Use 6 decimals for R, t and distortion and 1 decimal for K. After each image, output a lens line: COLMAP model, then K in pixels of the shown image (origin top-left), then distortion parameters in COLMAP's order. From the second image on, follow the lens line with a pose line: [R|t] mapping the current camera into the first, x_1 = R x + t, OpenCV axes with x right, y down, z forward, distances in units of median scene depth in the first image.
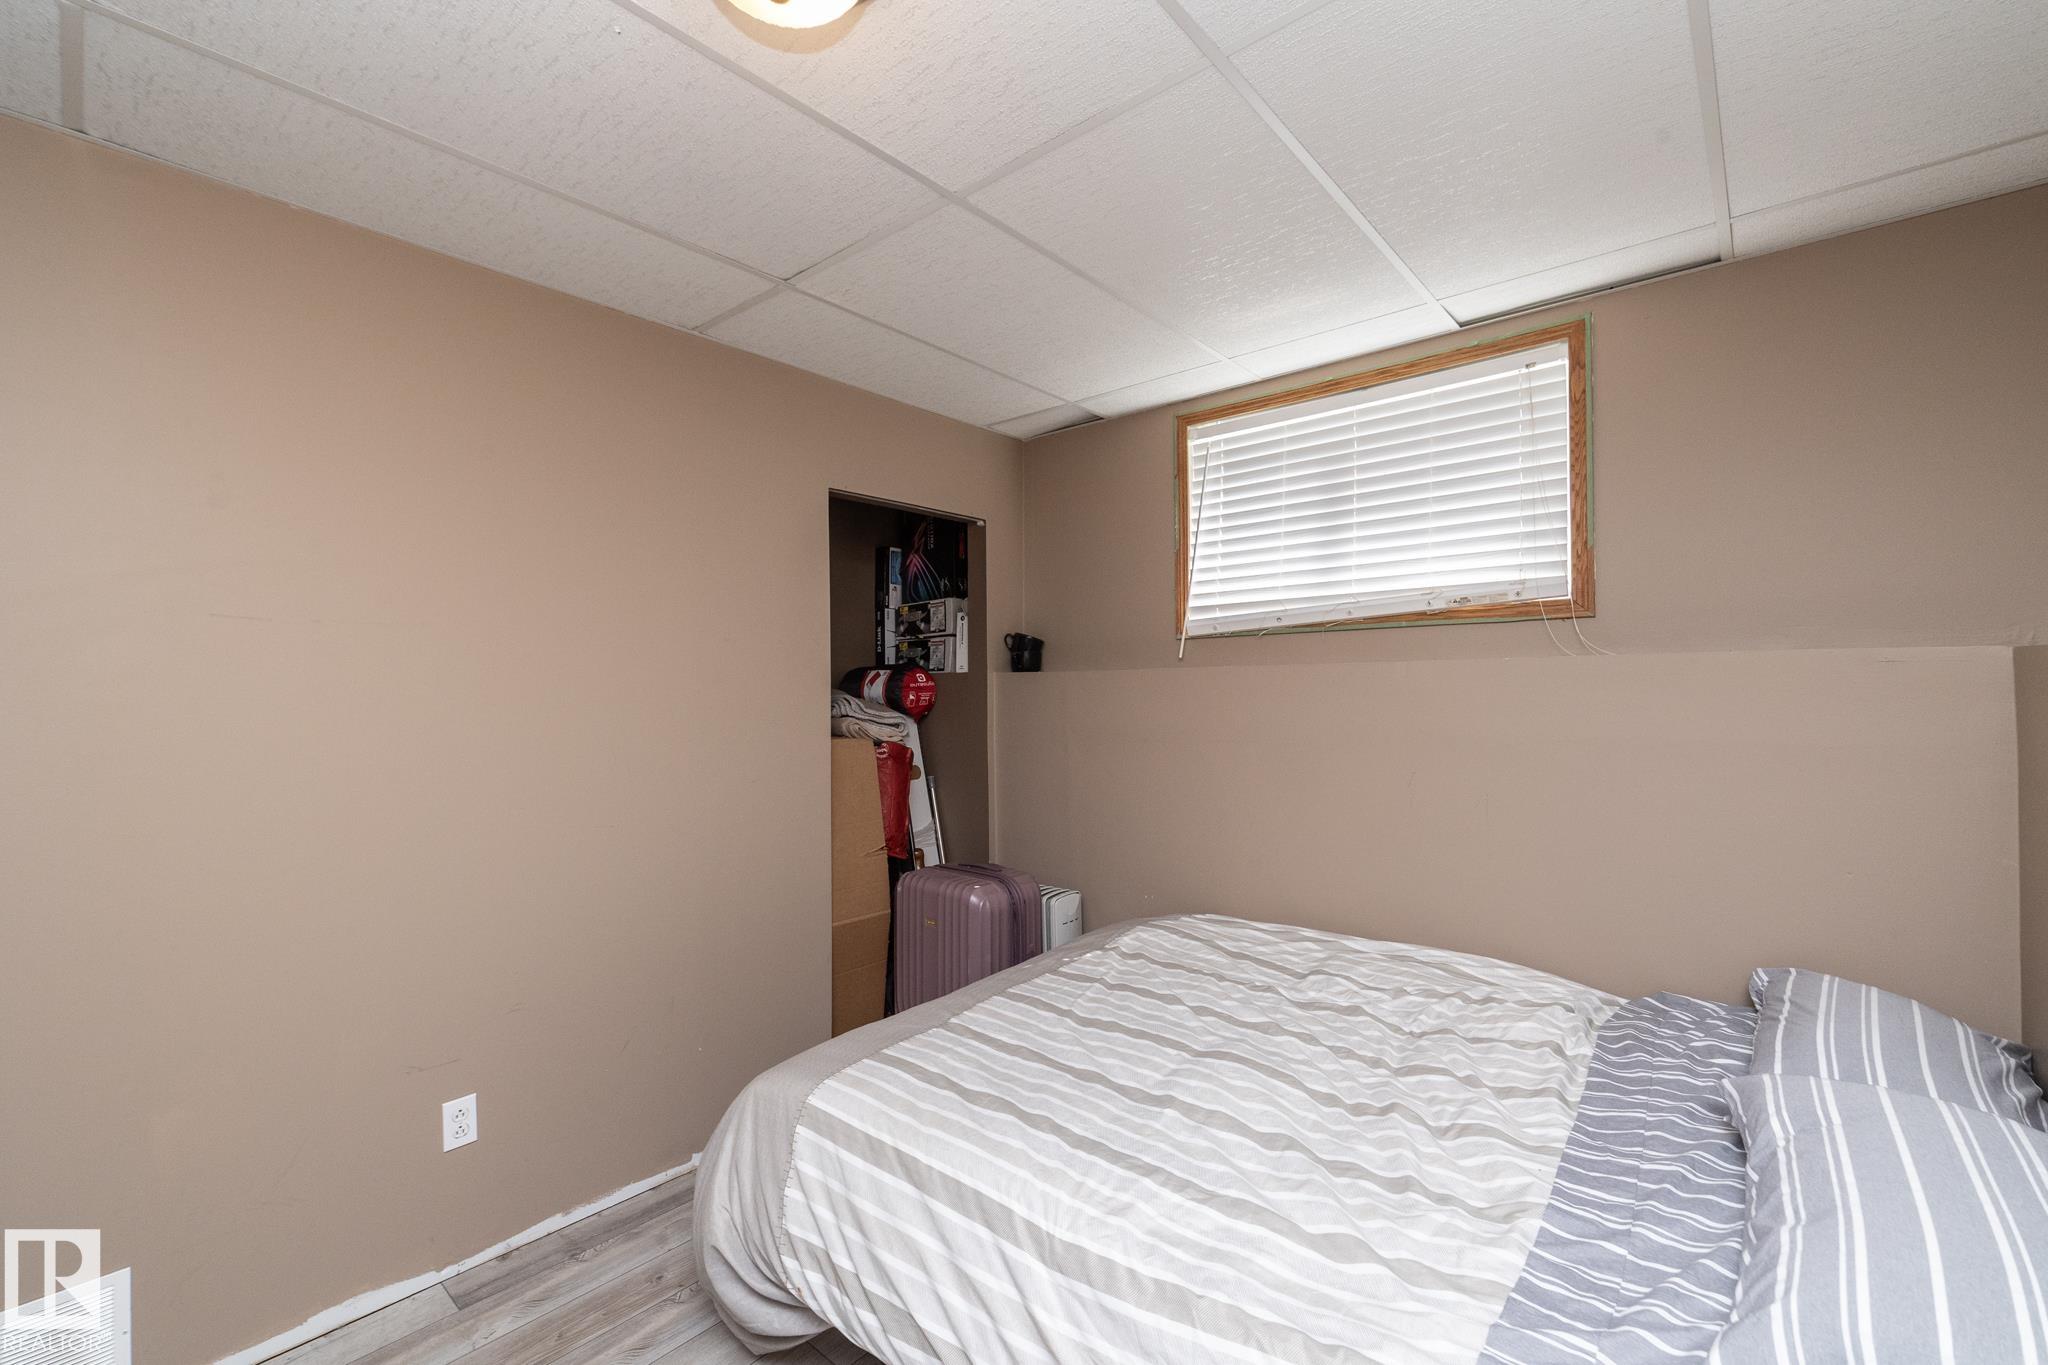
lens RADIAL K [[866.8, 0, 1021.4], [0, 866.8, 676.6], [0, 0, 1]] dist [-0.001276, -0.000531]
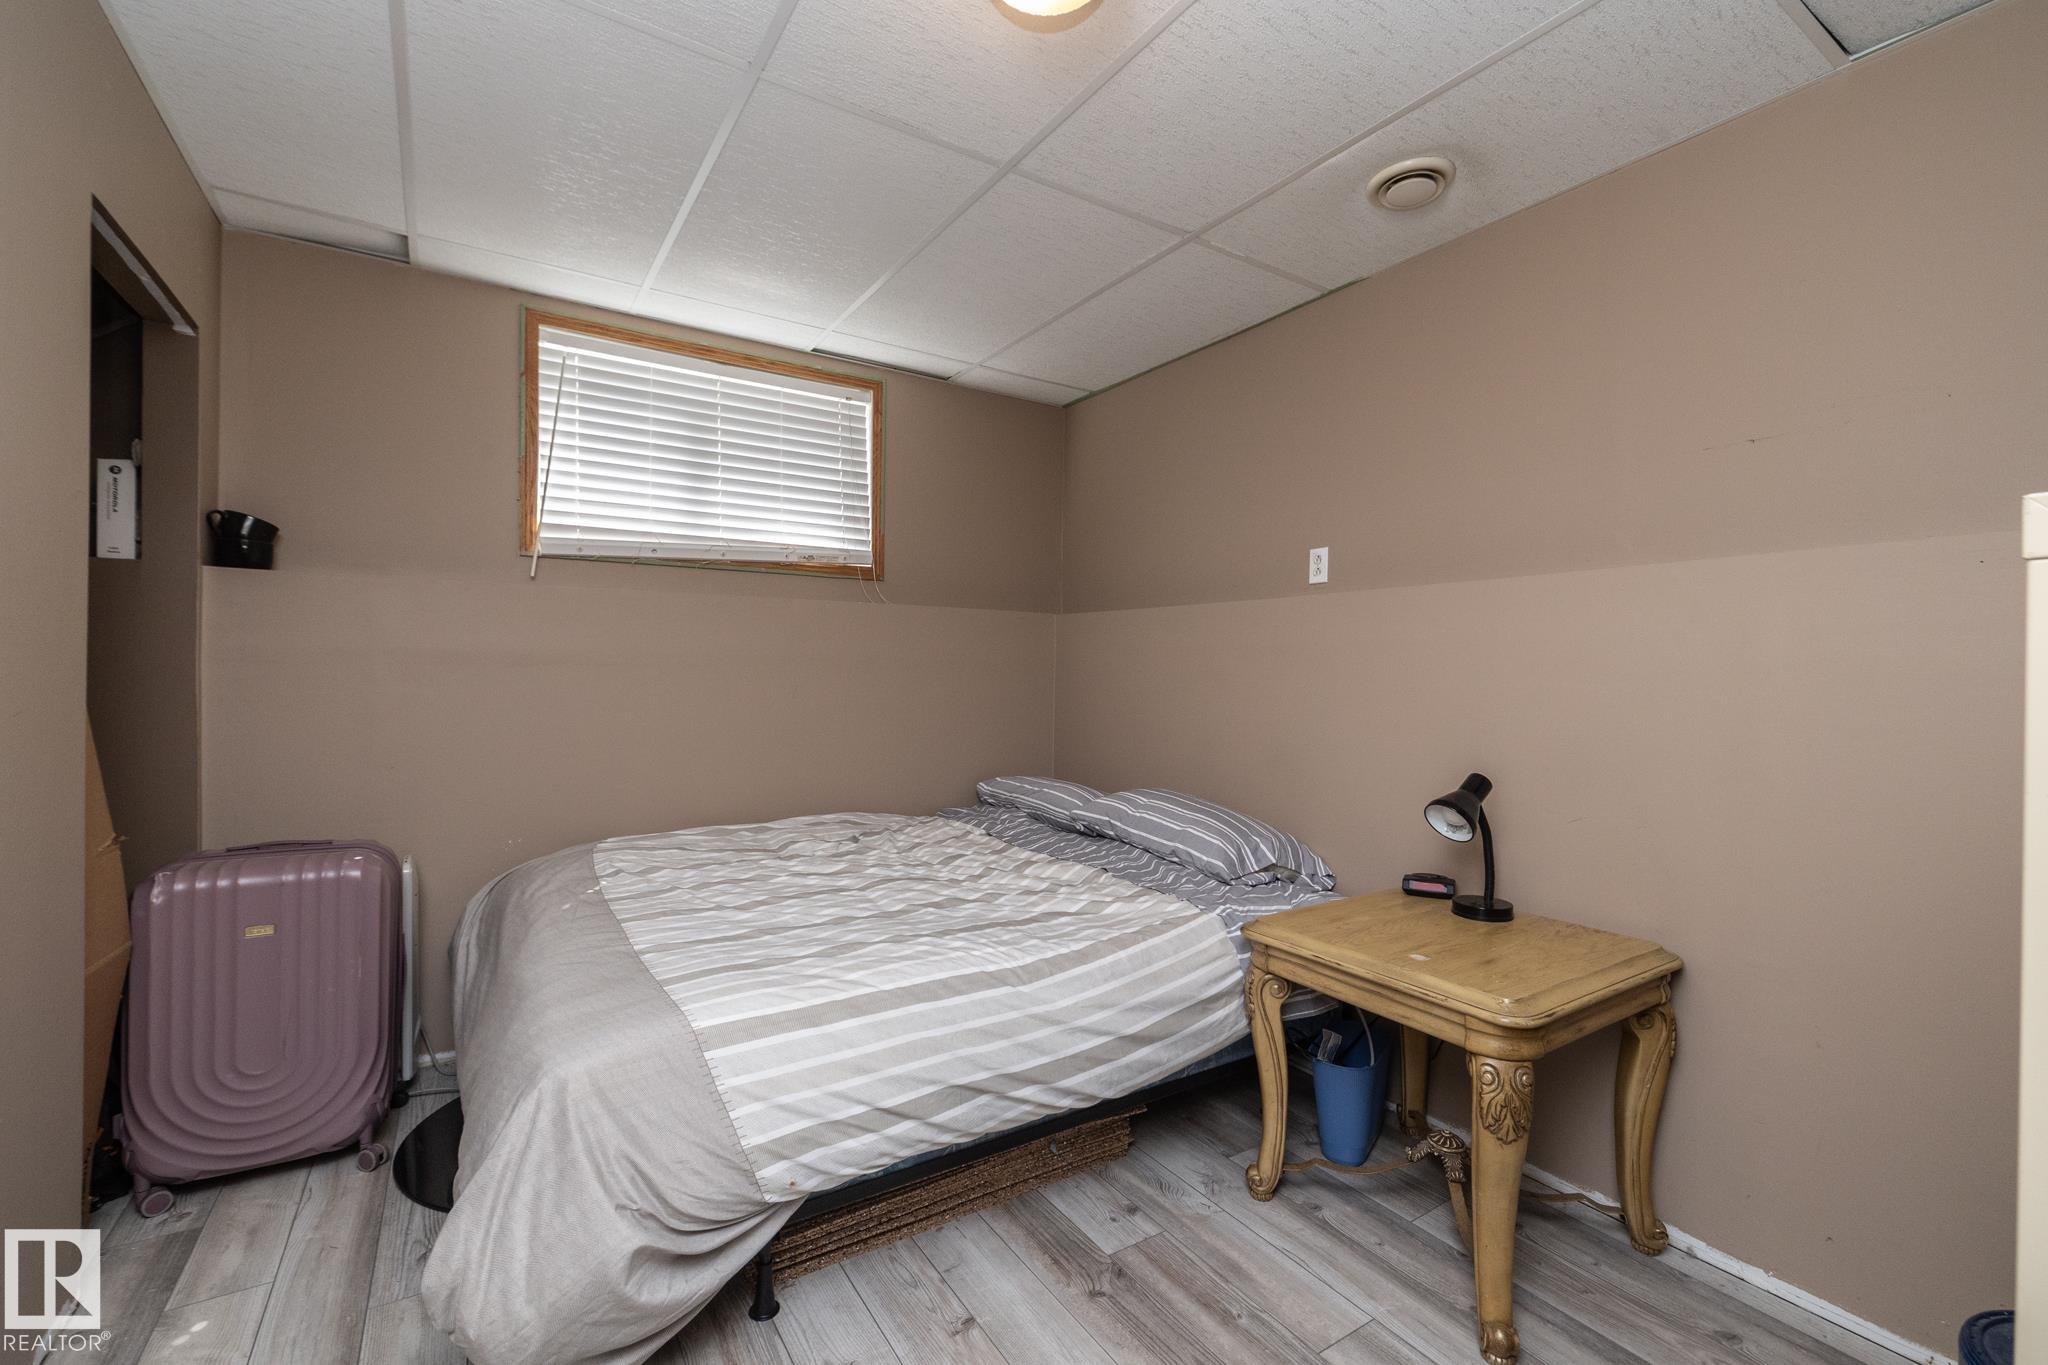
lens RADIAL K [[866.8, 0, 1023.6], [0, 866.8, 675.6], [0, 0, 1]] dist [-0.001276, -0.000531]
pose [[0.292898, 0.009389, 0.956098, -0.548010], [-0.033044, 0.999454, 0.000308, 0.067166], [-0.955573, -0.031683, 0.293048, 0.239596]]
